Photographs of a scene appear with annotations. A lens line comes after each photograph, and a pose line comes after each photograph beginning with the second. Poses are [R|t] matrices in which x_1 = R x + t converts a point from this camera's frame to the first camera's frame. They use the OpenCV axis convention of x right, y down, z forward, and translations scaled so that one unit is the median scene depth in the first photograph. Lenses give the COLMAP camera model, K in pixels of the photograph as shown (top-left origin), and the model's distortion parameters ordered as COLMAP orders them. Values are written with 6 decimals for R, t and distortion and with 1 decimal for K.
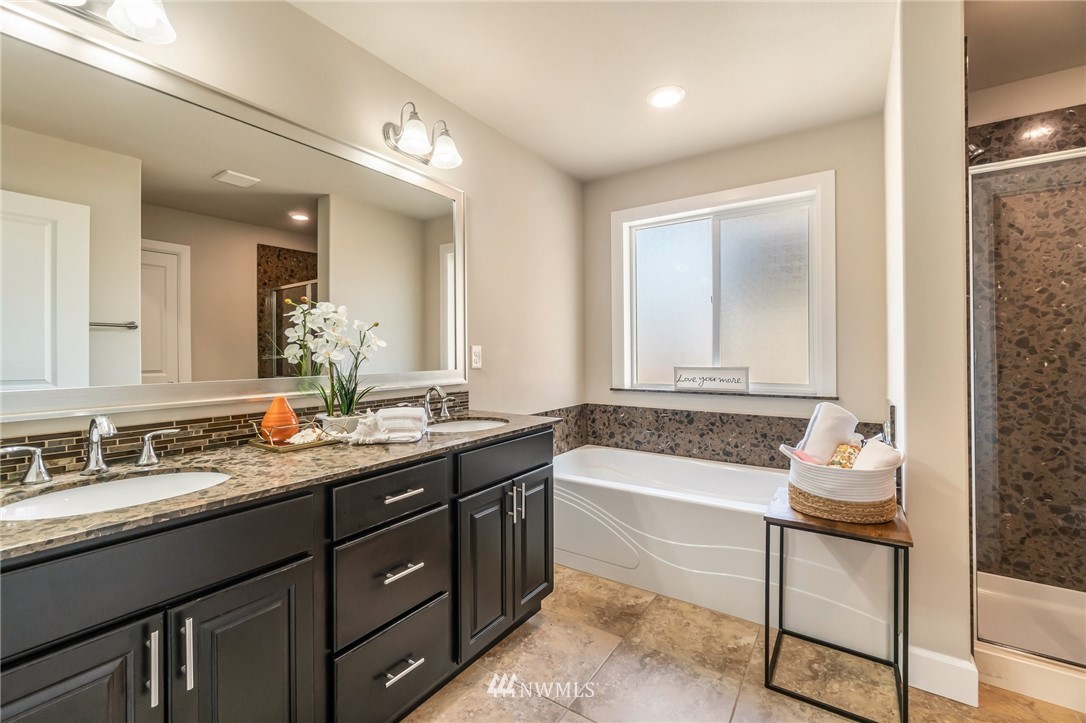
lens RADIAL K [[487.8, 0, 539.2], [0, 487.8, 351.9], [0, 0, 1]] dist [0.001594, 0.000006]
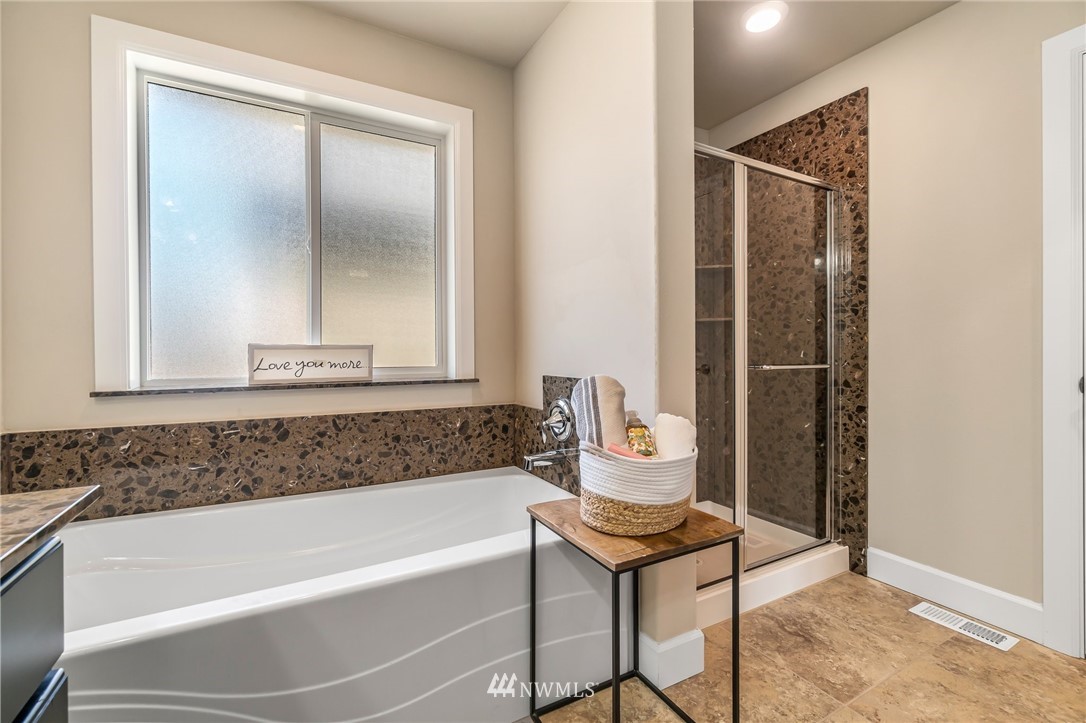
lens RADIAL K [[487.8, 0, 585.6], [0, 487.8, 348.4], [0, 0, 1]] dist [0.001594, 0.000006]
pose [[0.459536, -0.001003, 0.888159, -0.051223], [0.001180, 0.999999, 0.000519, 0.035659], [-0.888158, 0.000810, 0.459537, 0.397560]]
